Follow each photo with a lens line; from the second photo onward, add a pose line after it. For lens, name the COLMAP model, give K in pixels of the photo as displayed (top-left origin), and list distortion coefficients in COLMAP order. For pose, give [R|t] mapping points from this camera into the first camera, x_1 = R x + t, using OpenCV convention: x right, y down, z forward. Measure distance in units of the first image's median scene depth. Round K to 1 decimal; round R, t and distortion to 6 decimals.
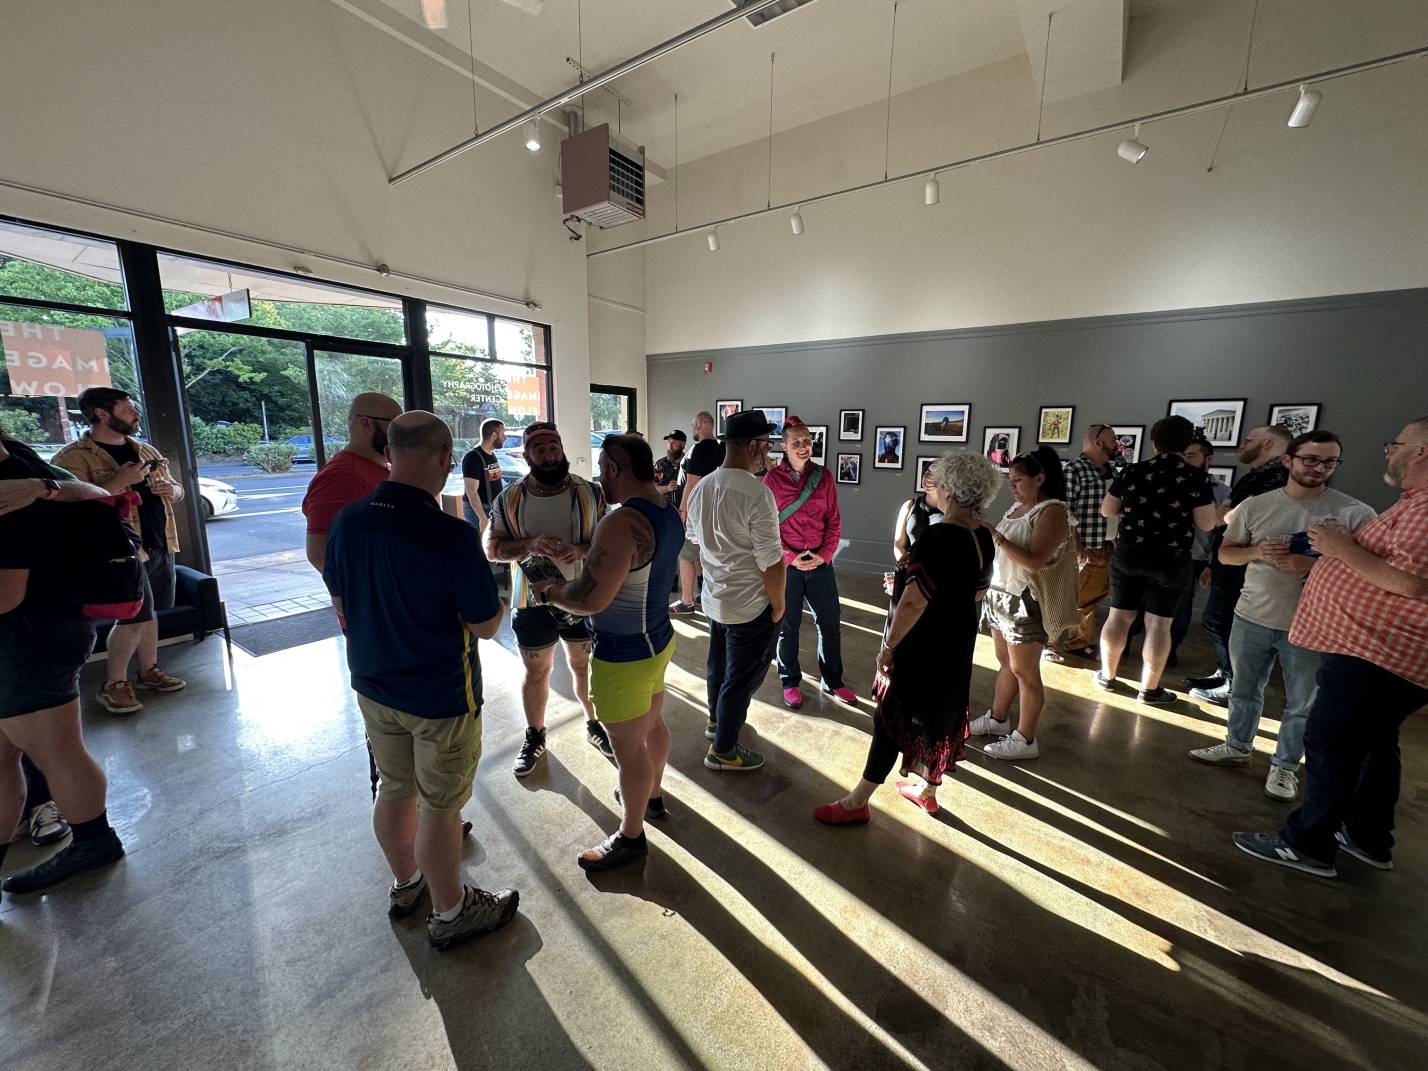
lens RADIAL K [[582.2, 0, 706.1], [0, 582.2, 545.1], [0, 0, 1]] dist [-0.002643, 0.000116]
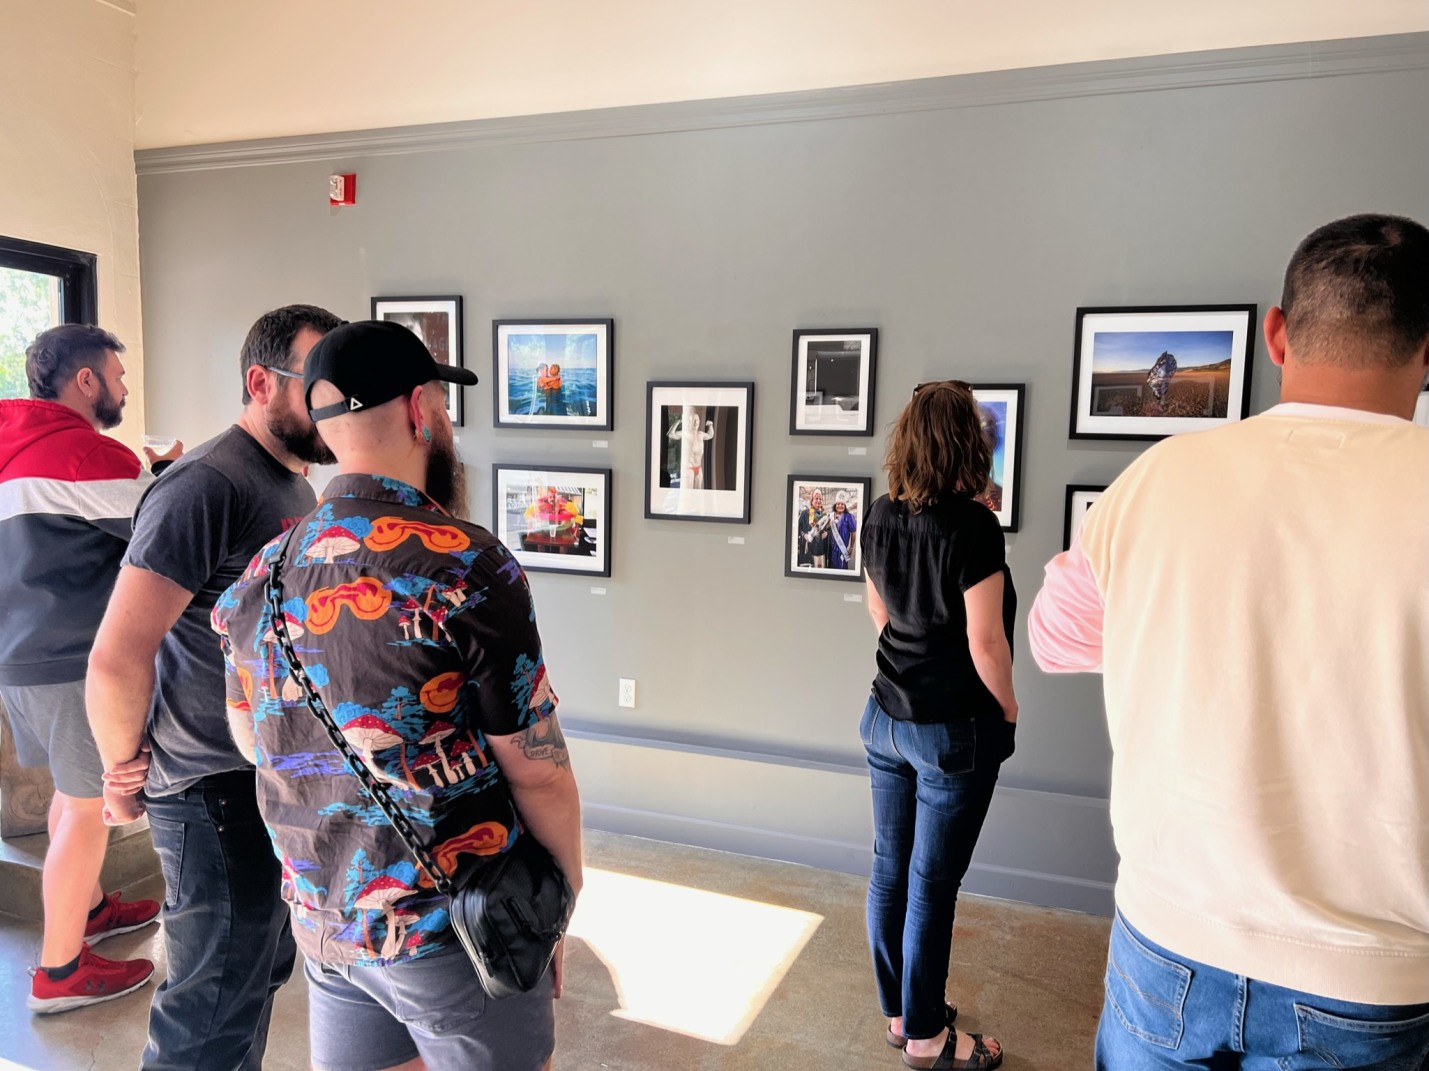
lens RADIAL K [[1043.9, 0, 714.3], [0, 1043.9, 538.8], [0, 0, 1]] dist [0.050349, -0.062453]
pose [[0.966325, -0.009734, 0.257142, 0.084761], [0.035384, 0.994818, -0.095311, -0.122969], [-0.254882, 0.101200, 0.961662, 0.802084]]
